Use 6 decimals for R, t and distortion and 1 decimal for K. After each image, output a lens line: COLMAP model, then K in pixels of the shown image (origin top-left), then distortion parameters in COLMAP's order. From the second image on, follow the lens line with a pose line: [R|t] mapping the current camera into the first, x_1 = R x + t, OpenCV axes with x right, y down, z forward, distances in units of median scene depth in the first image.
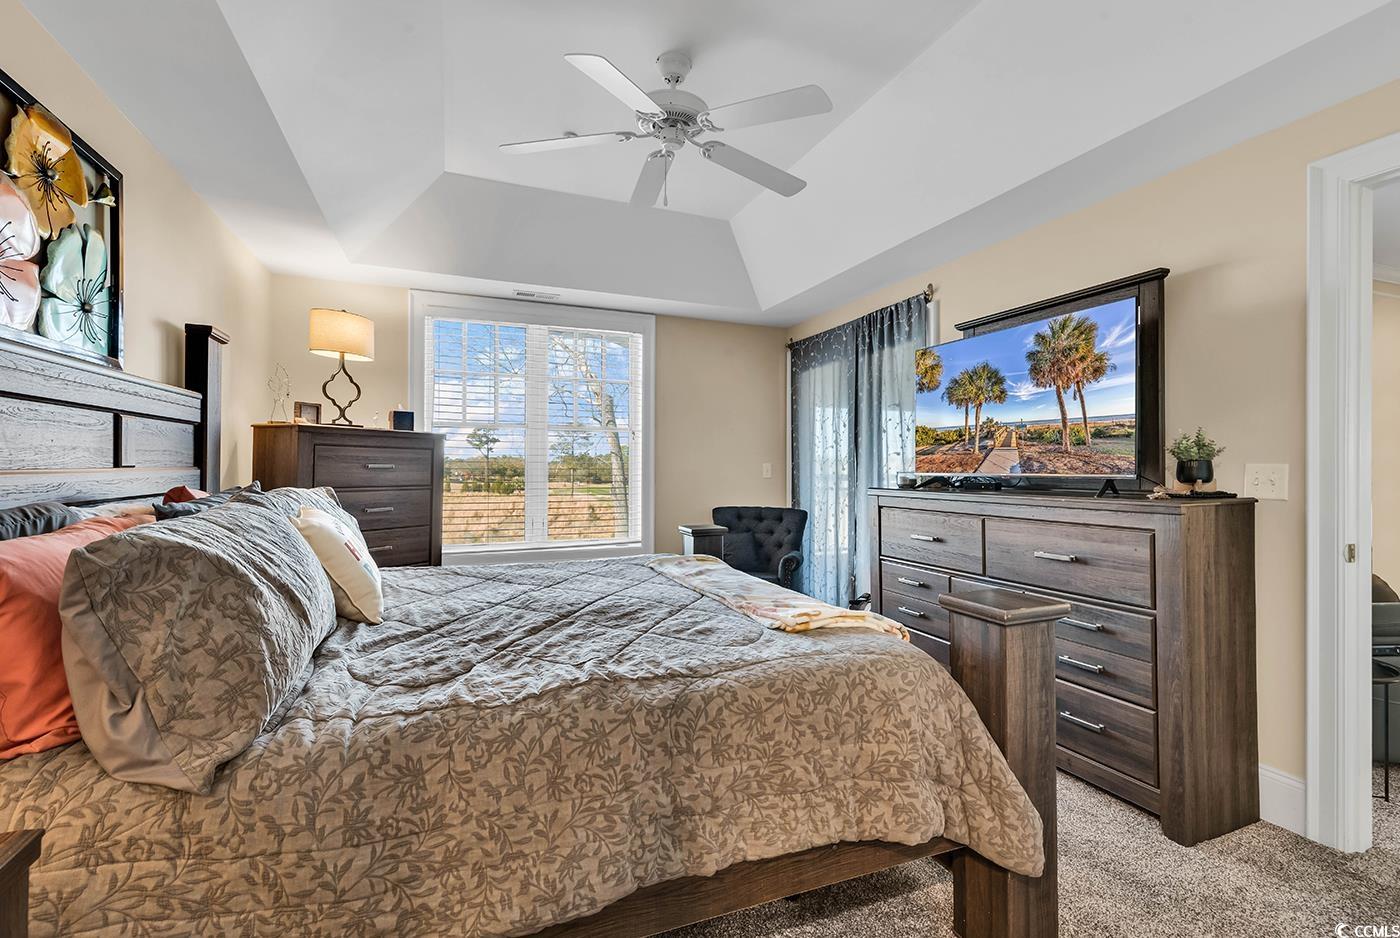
lens RADIAL K [[627.6, 0, 699.4], [0, 627.6, 463.1], [0, 0, 1]] dist [0.002187, 0.000415]
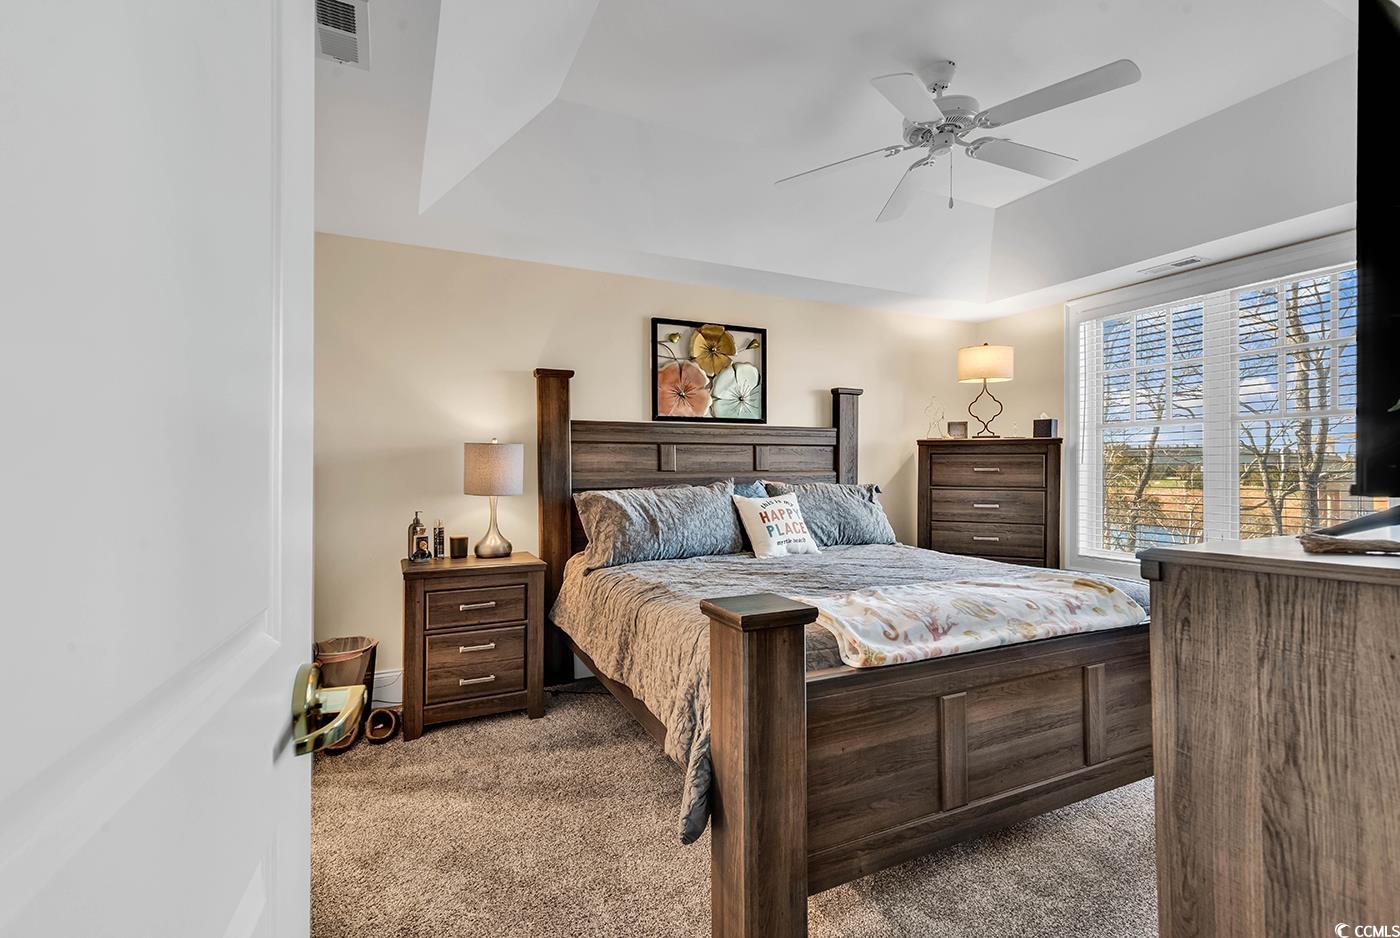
lens RADIAL K [[627.6, 0, 699.4], [0, 627.6, 463.1], [0, 0, 1]] dist [0.002187, 0.000415]
pose [[0.053274, -0.016142, -0.998449, 0.648790], [0.006741, 0.999852, -0.015805, 0.007399], [0.998557, -0.005889, 0.053375, 0.384854]]
